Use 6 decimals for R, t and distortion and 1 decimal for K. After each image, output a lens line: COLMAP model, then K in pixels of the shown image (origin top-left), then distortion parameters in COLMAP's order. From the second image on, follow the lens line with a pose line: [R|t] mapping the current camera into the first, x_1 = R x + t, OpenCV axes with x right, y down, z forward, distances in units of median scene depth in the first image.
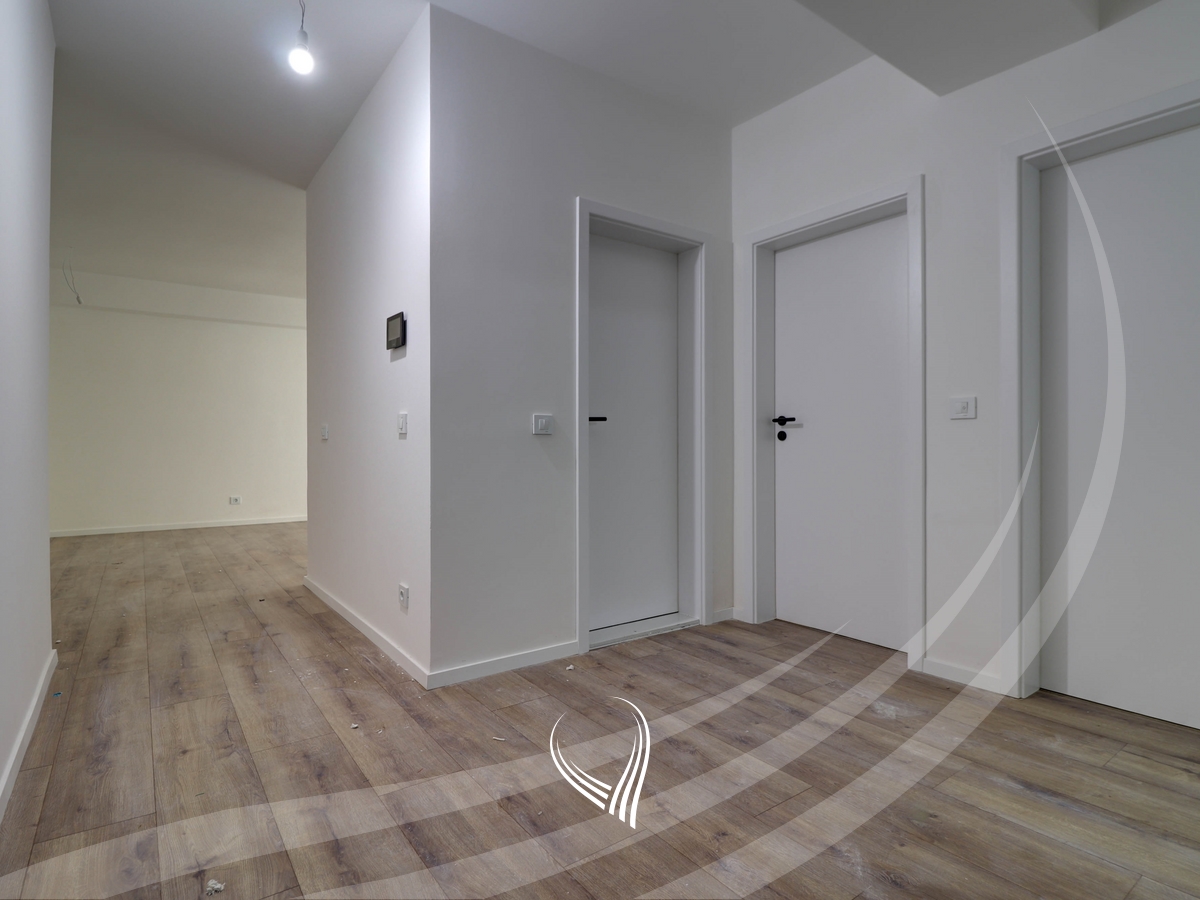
lens RADIAL K [[649.6, 0, 600.2], [0, 649.6, 442.5], [0, 0, 1]] dist [-0.000325, -0.016141]
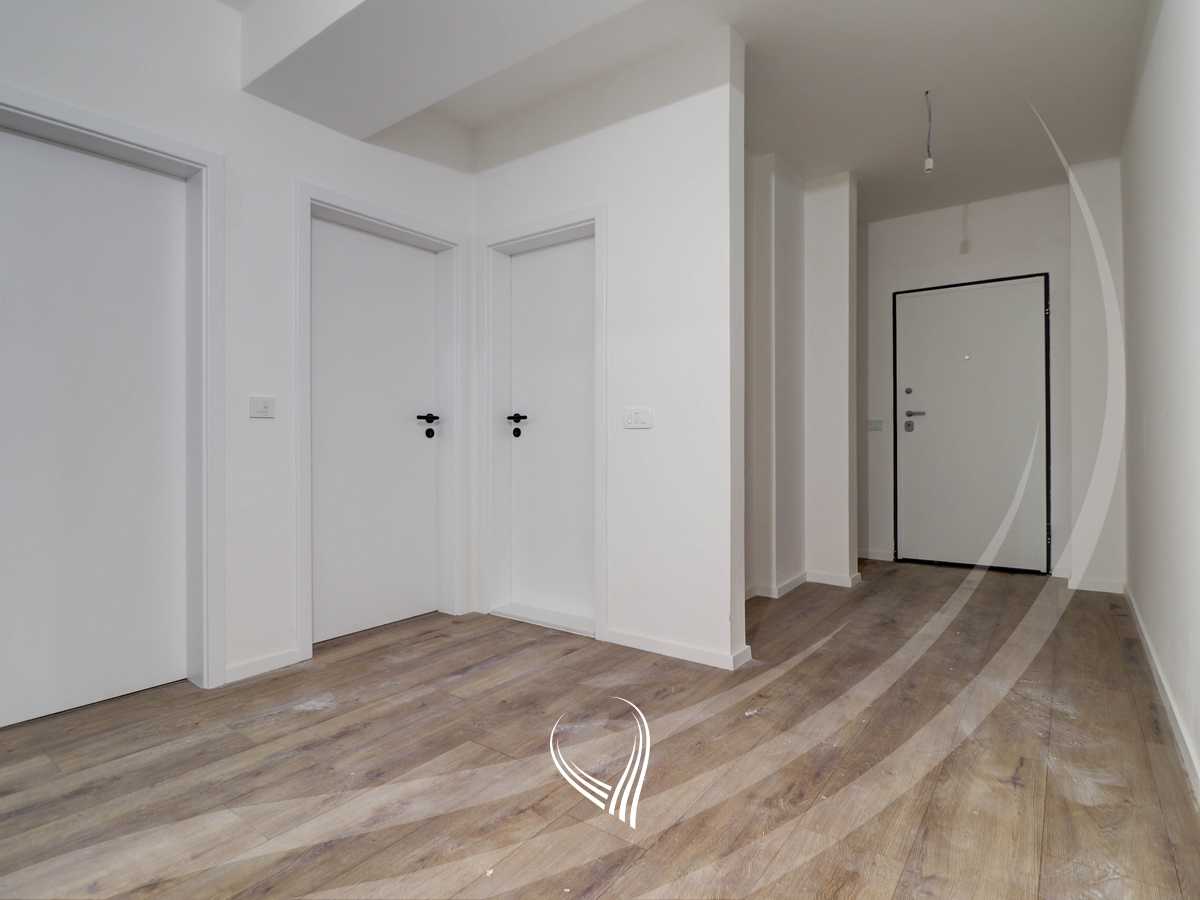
lens RADIAL K [[649.6, 0, 600.2], [0, 649.6, 442.5], [0, 0, 1]] dist [-0.000325, -0.016141]
pose [[-0.324607, 0.001647, 0.945848, -0.805309], [0.002361, 0.999997, -0.000931, 0.010577], [-0.945846, 0.001931, -0.324610, 1.128371]]
